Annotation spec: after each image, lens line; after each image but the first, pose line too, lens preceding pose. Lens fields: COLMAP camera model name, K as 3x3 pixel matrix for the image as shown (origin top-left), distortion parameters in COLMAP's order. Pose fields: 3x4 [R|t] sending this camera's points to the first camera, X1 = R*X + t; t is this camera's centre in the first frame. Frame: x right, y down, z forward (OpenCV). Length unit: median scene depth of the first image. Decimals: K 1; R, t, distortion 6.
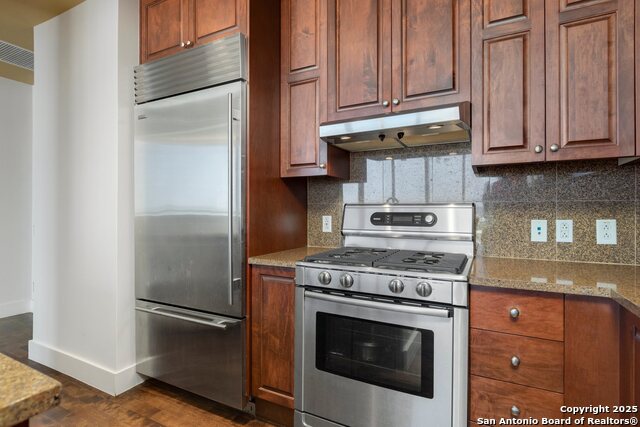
lens RADIAL K [[321.3, 0, 314.8], [0, 321.3, 210.0], [0, 0, 1]] dist [-0.000856, 0.001284]
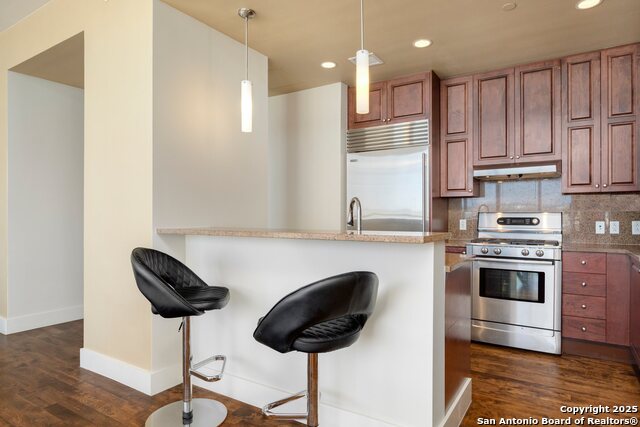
lens RADIAL K [[376.6, 0, 326.0], [0, 376.6, 217.0], [0, 0, 1]] dist [0.014333, -0.002385]
pose [[0.997674, -0.003559, -0.068066, -0.747100], [0.004114, 0.999959, 0.008018, -0.019162], [0.068035, -0.008280, 0.997649, -1.326197]]
